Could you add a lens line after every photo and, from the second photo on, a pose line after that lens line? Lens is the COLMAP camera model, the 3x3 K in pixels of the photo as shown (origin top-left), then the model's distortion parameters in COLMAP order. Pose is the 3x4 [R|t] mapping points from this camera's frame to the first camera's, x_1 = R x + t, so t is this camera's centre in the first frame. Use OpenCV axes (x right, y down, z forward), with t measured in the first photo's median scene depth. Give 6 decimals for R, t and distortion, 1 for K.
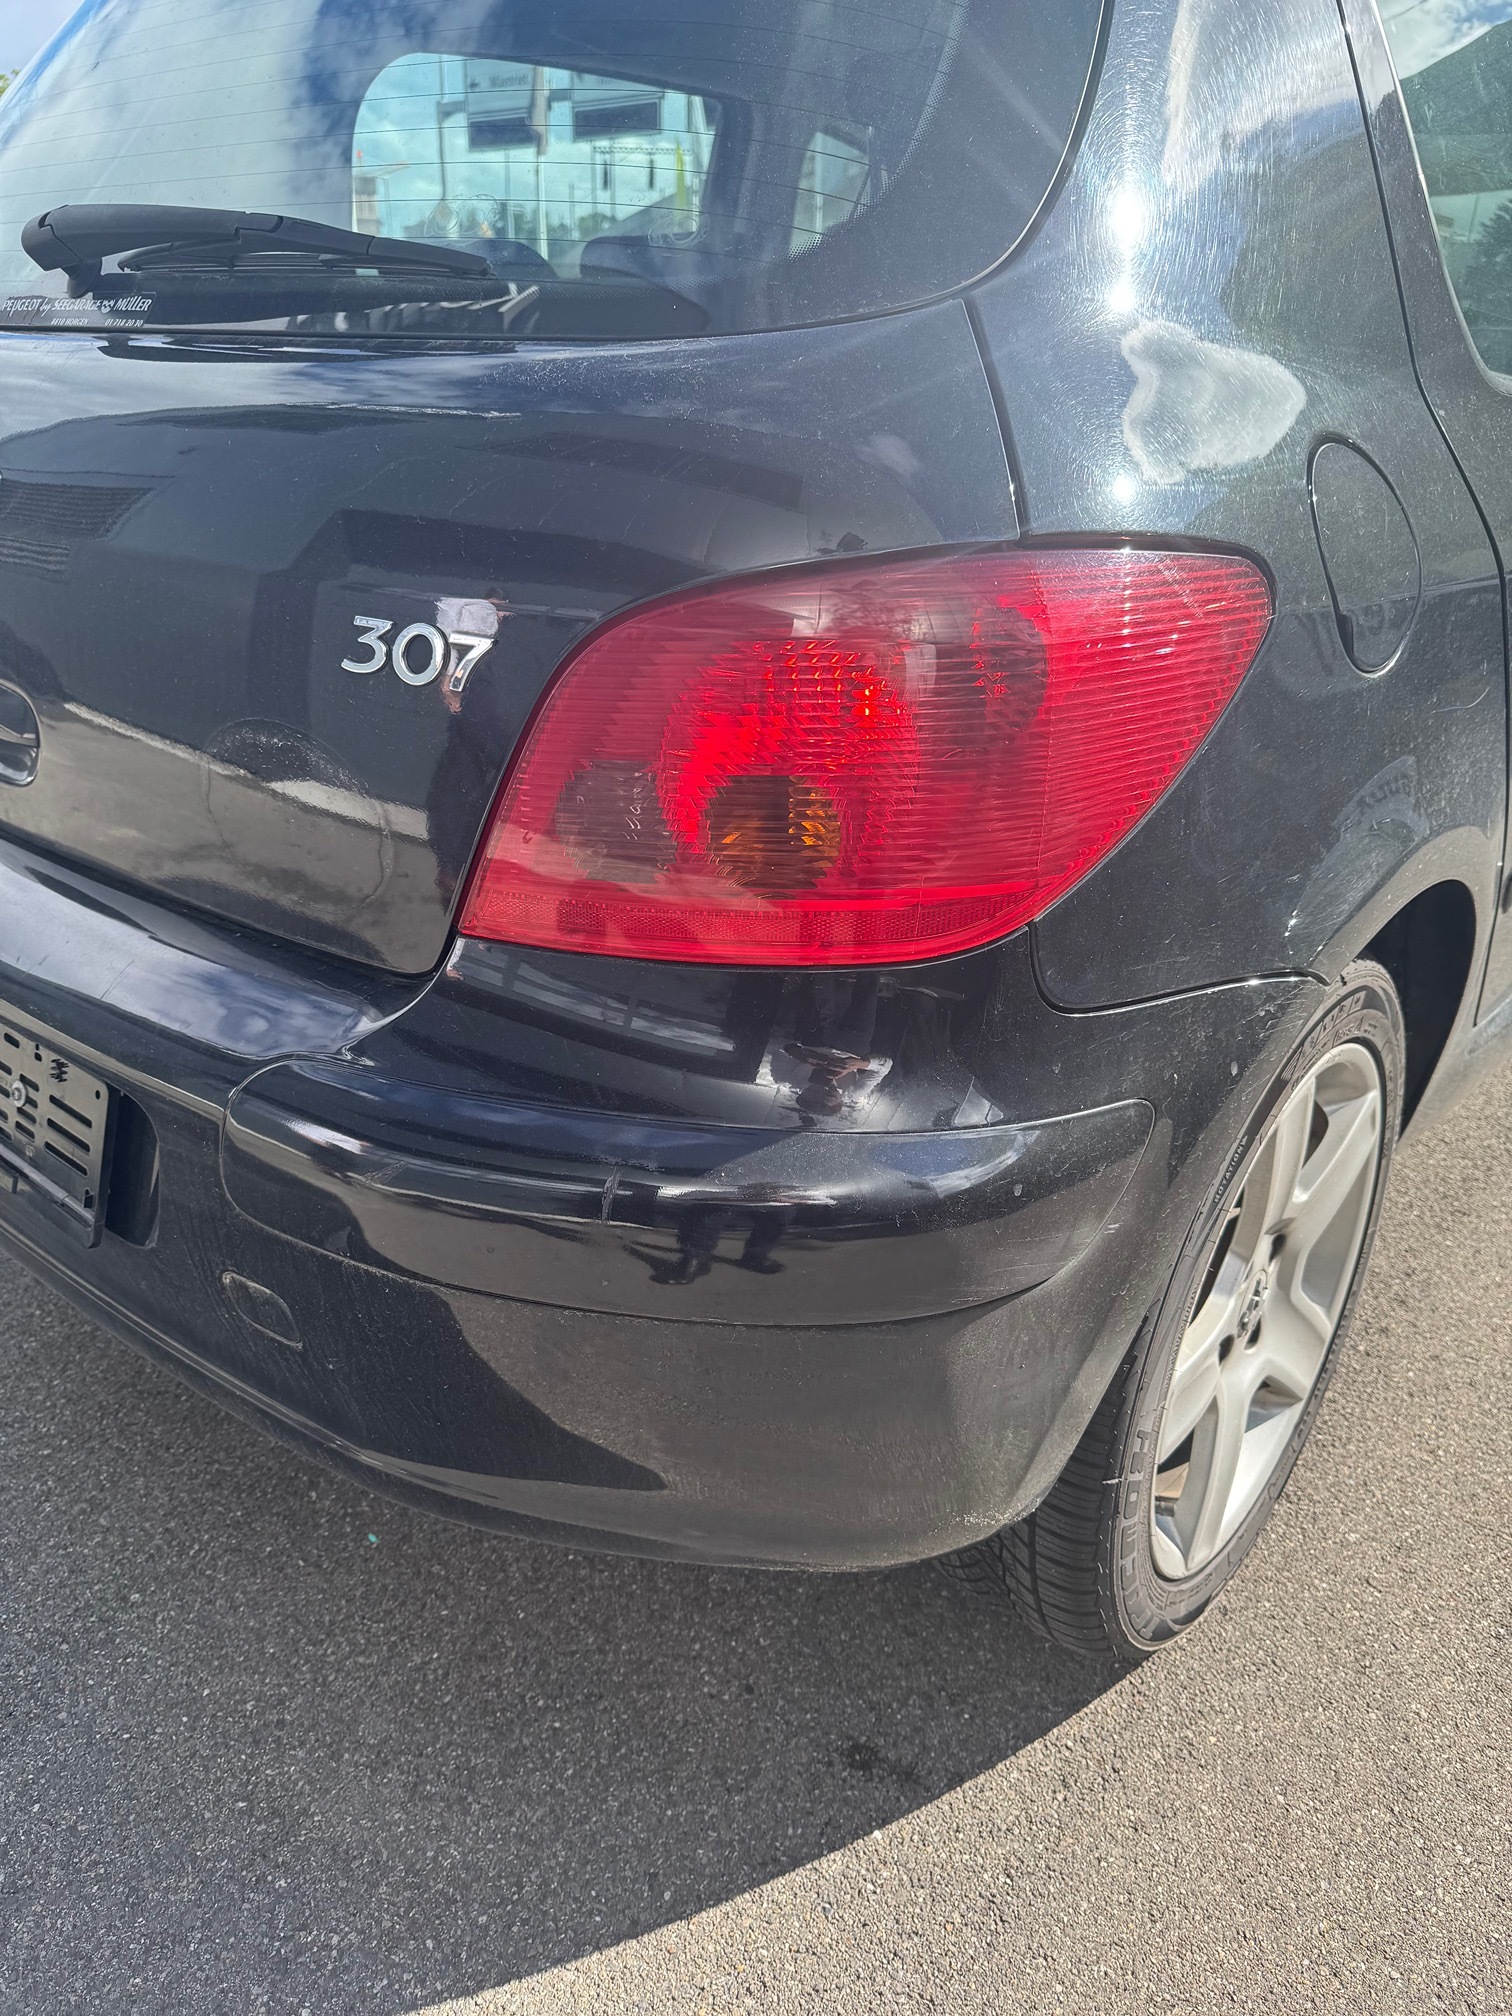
lens RADIAL K [[1430.9, 0, 750.0], [0, 1430.9, 1003.7], [0, 0, 1]] dist [0.008671, -0.006517]
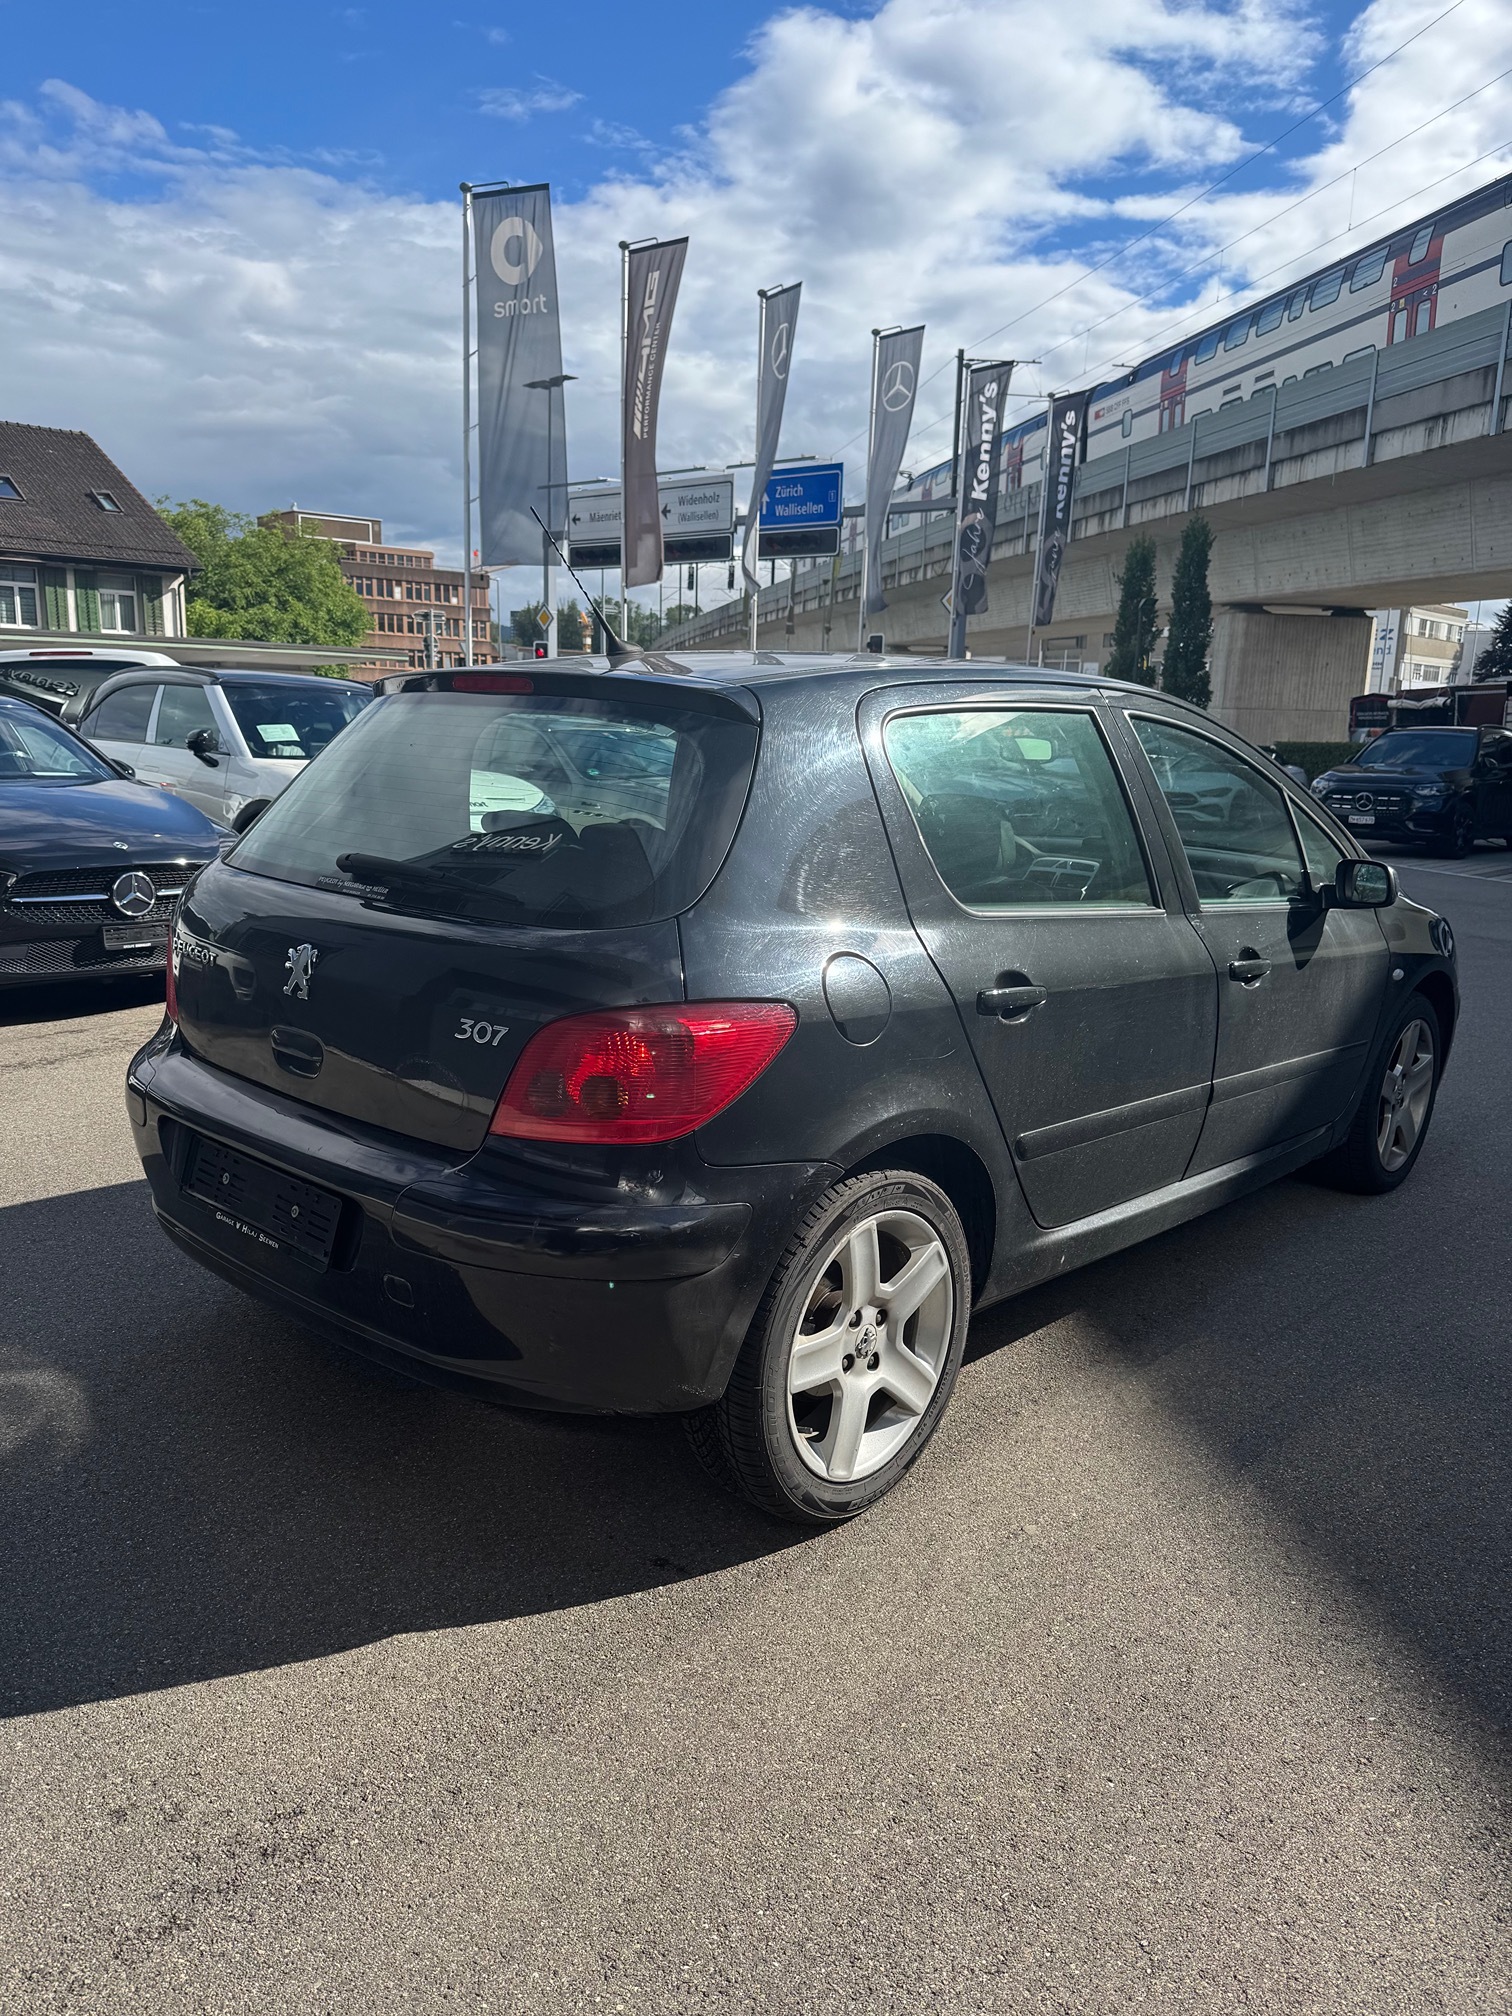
lens RADIAL K [[1395.5, 0, 752.5], [0, 1395.5, 989.8], [0, 0, 1]] dist [0.066069, 0.001219]
pose [[0.998939, 0.019620, -0.041656, 0.282807], [-0.028858, 0.971727, -0.234338, 0.210145], [0.035880, 0.235292, 0.971262, -1.152928]]
